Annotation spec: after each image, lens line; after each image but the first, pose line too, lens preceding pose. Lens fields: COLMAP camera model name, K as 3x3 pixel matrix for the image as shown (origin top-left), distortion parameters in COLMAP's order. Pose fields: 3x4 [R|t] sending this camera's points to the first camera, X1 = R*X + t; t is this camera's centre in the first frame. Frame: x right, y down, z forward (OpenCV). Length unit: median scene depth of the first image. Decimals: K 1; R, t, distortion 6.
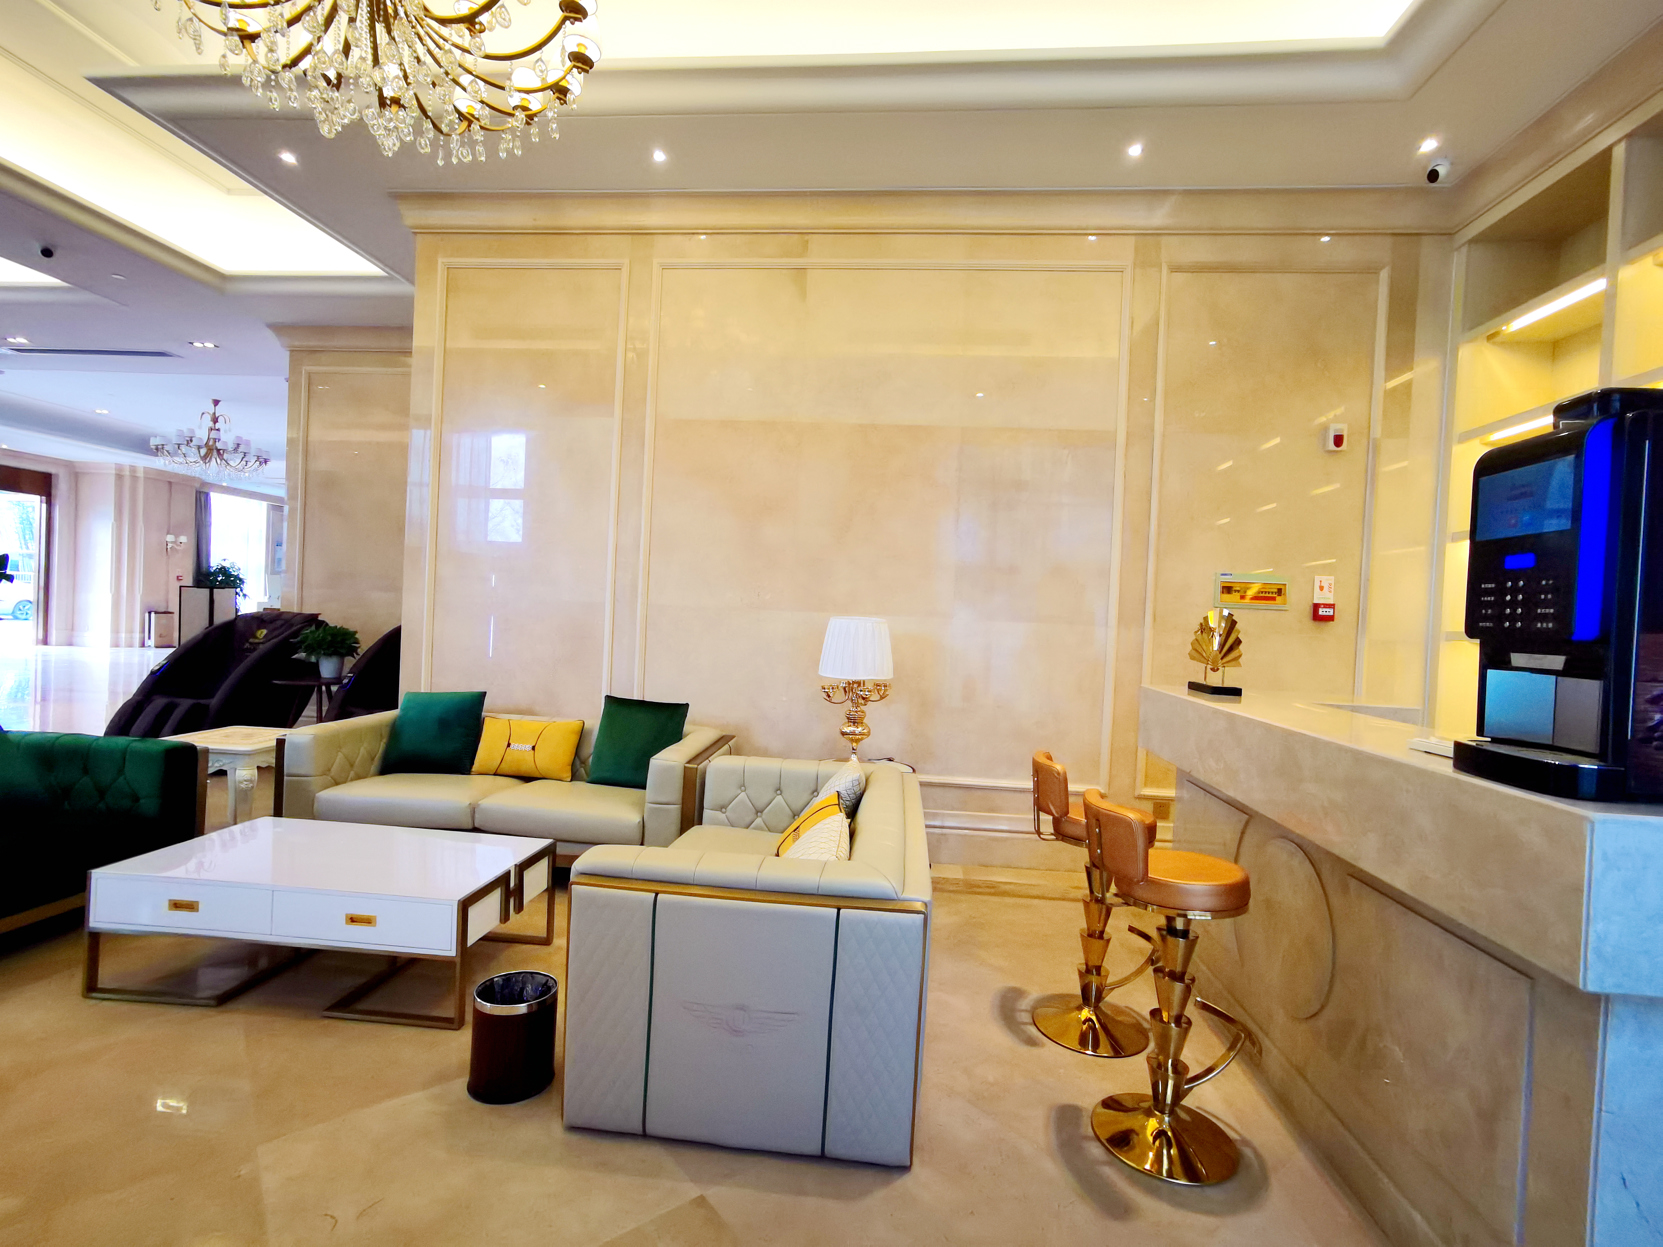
lens RADIAL K [[767.1, 0, 835.8], [0, 767.1, 625.6], [0, 0, 1]] dist [0.004101, 0.000371]
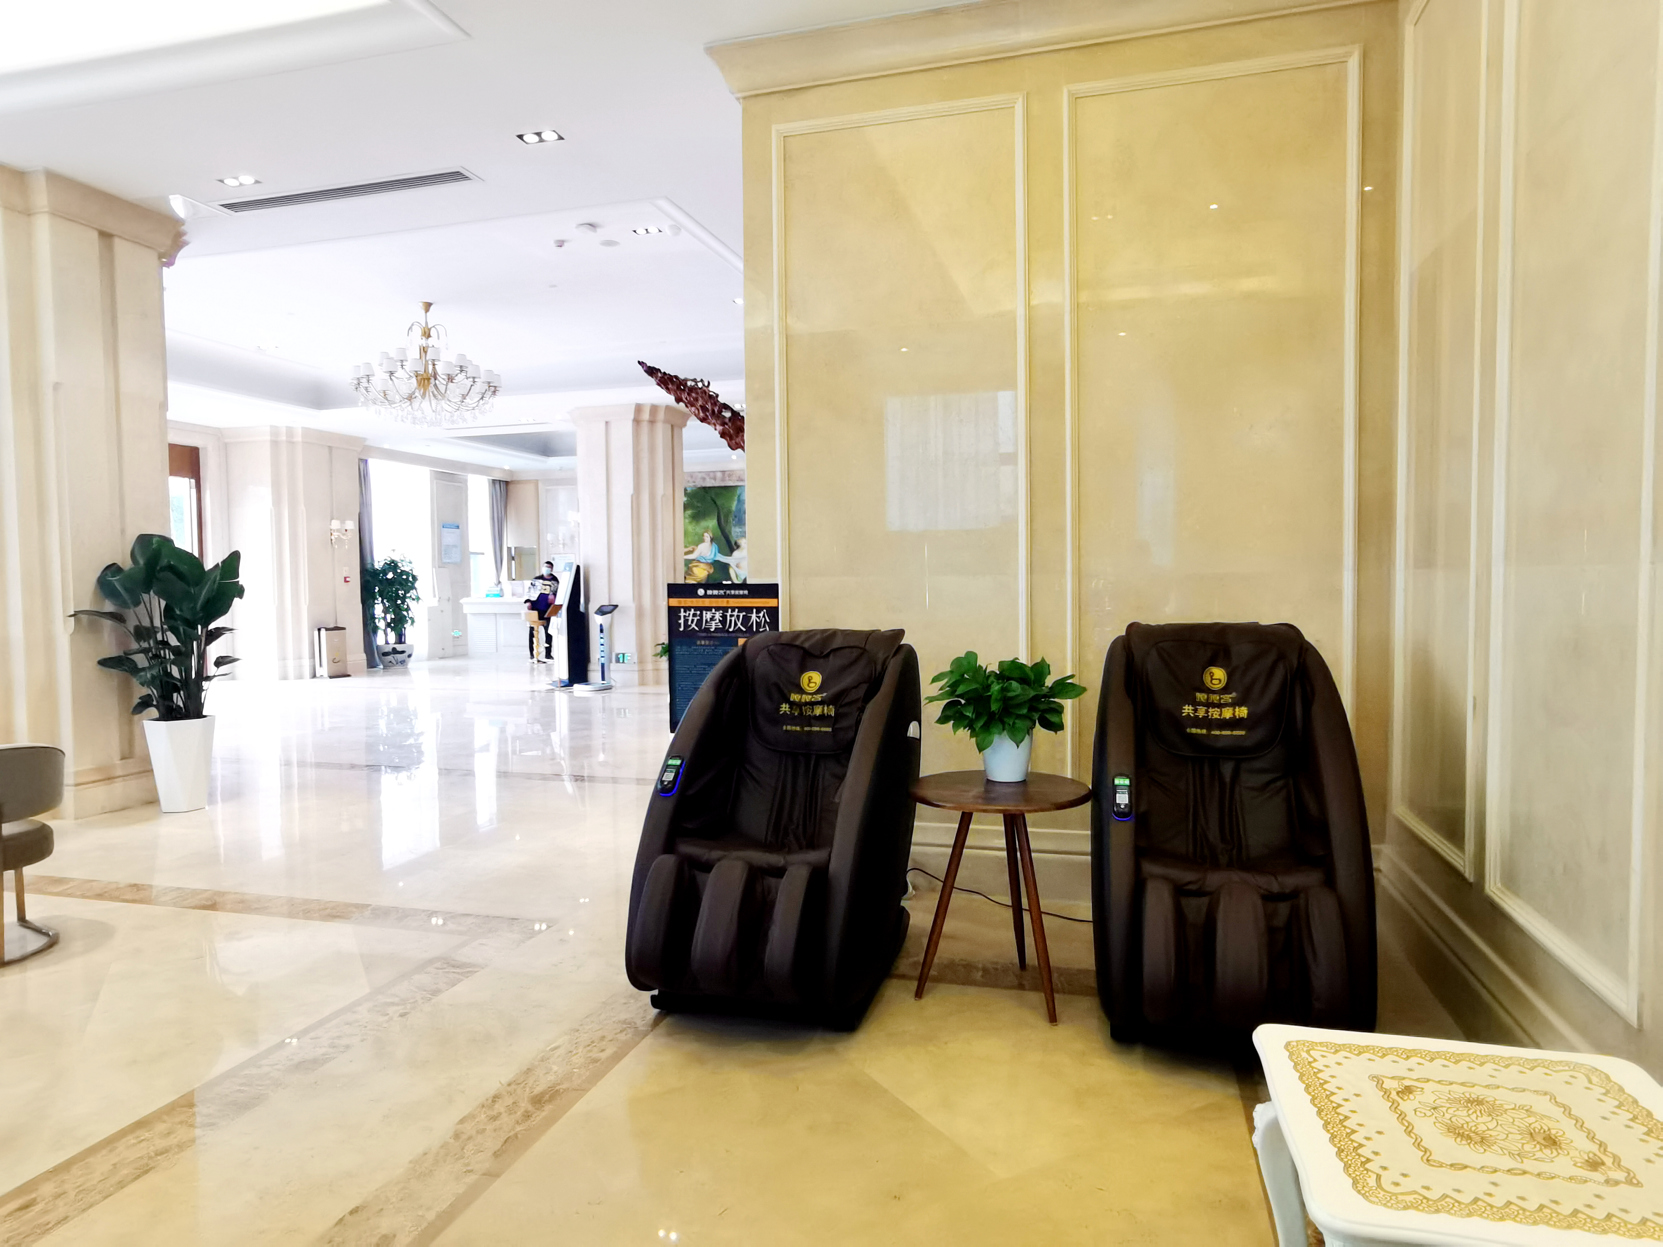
lens RADIAL K [[1018.2, 0, 829.2], [0, 1018.2, 624.1], [0, 0, 1]] dist [-0.025567, -0.000475]
pose [[0.980142, -0.052481, -0.191225, -0.255611], [0.057227, 0.998173, 0.019378, -0.014239], [0.189858, -0.029937, 0.981355, 0.169959]]
